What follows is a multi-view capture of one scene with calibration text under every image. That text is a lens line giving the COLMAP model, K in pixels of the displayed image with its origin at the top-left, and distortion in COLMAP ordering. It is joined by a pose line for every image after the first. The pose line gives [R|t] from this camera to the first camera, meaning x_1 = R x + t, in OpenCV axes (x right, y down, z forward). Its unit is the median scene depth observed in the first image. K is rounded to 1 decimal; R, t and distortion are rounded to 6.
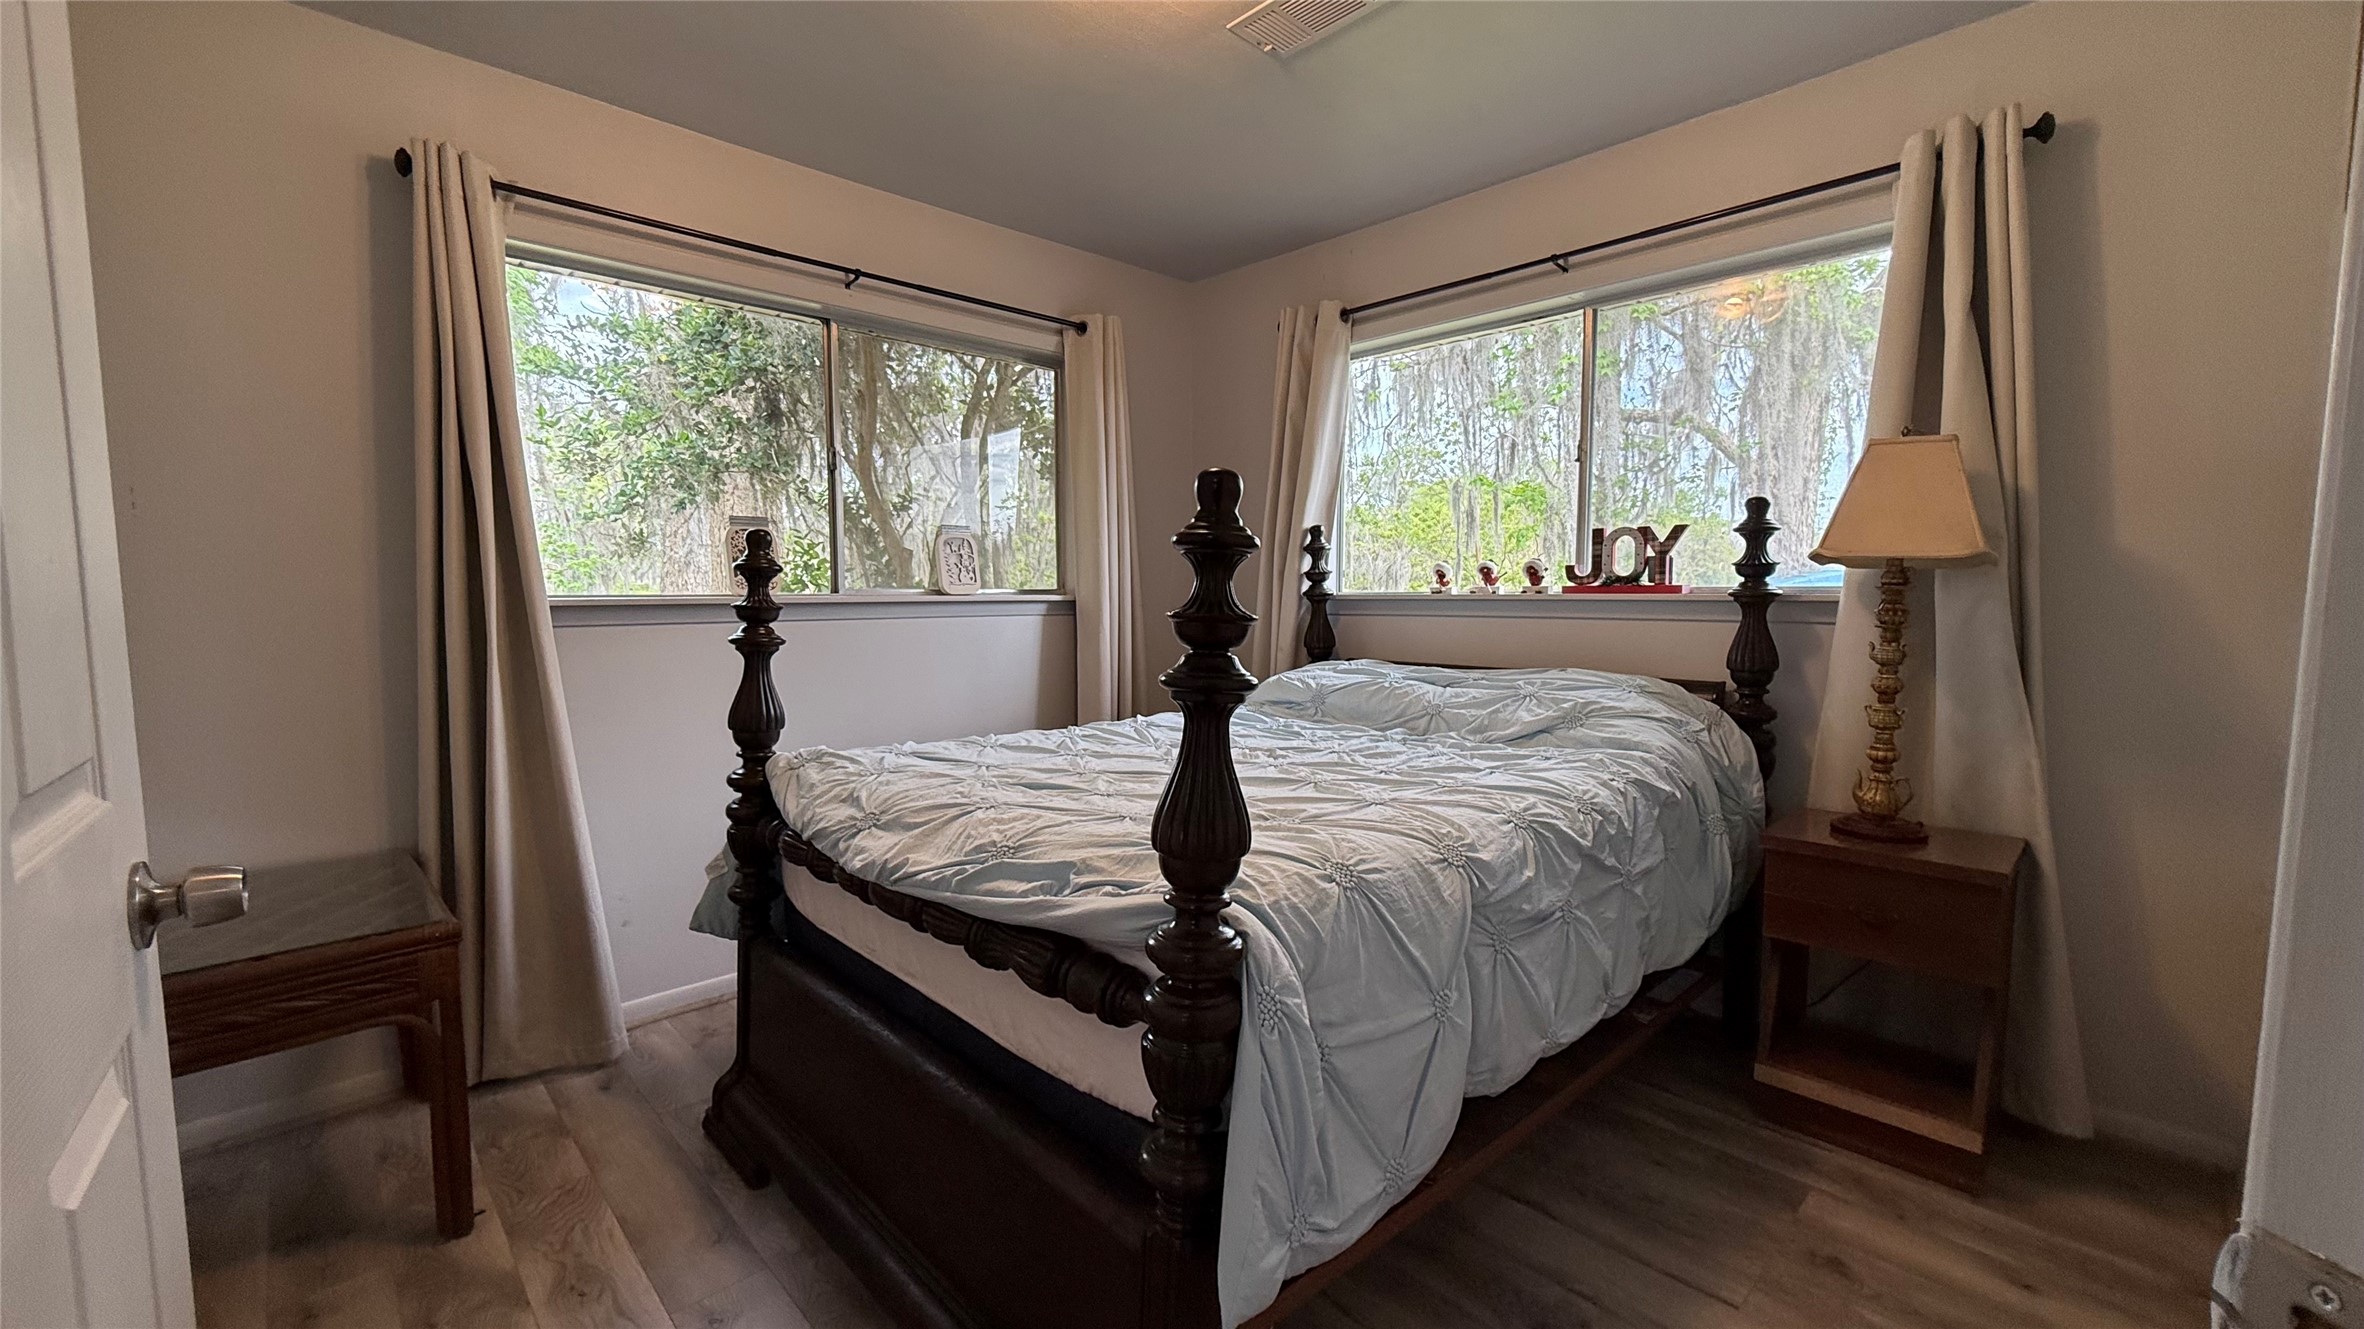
lens RADIAL K [[891.0, 0, 1182.7], [0, 891.0, 680.8], [0, 0, 1]] dist [-0.012021, 0.000138]
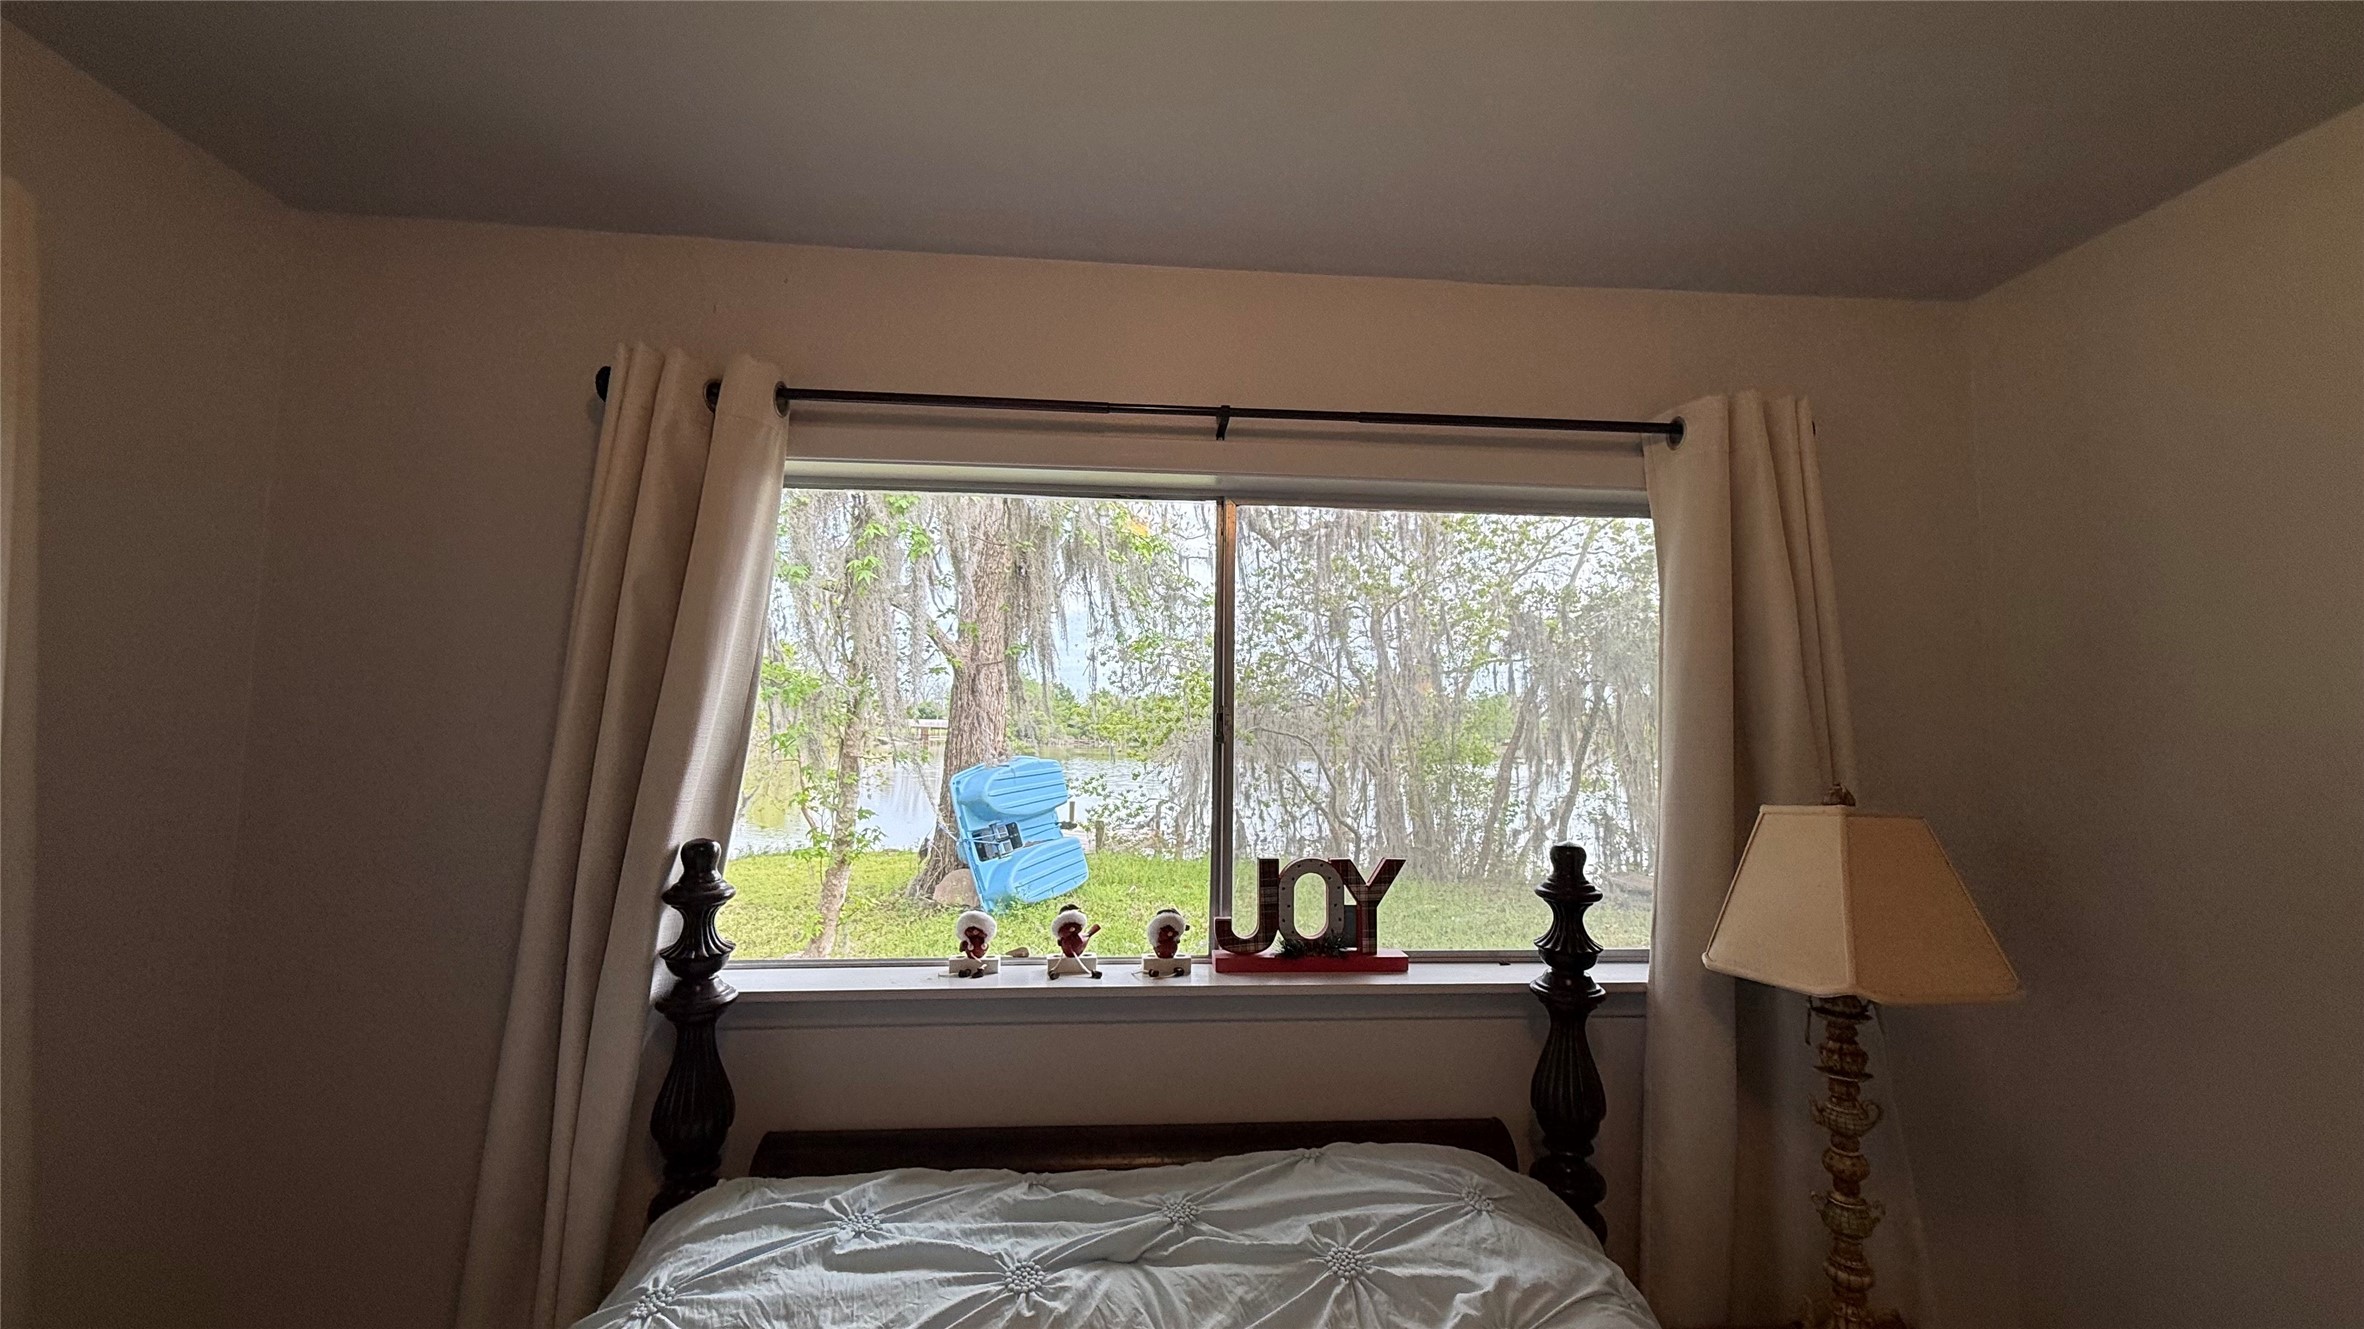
lens RADIAL K [[943.1, 0, 1126.1], [0, 943.1, 643.0], [0, 0, 1]] dist [0.000704, -0.000169]
pose [[0.638099, 0.086247, 0.765109, -0.091530], [0.066717, 0.983775, -0.166537, -0.216257], [-0.767059, 0.157313, 0.621992, 0.660196]]
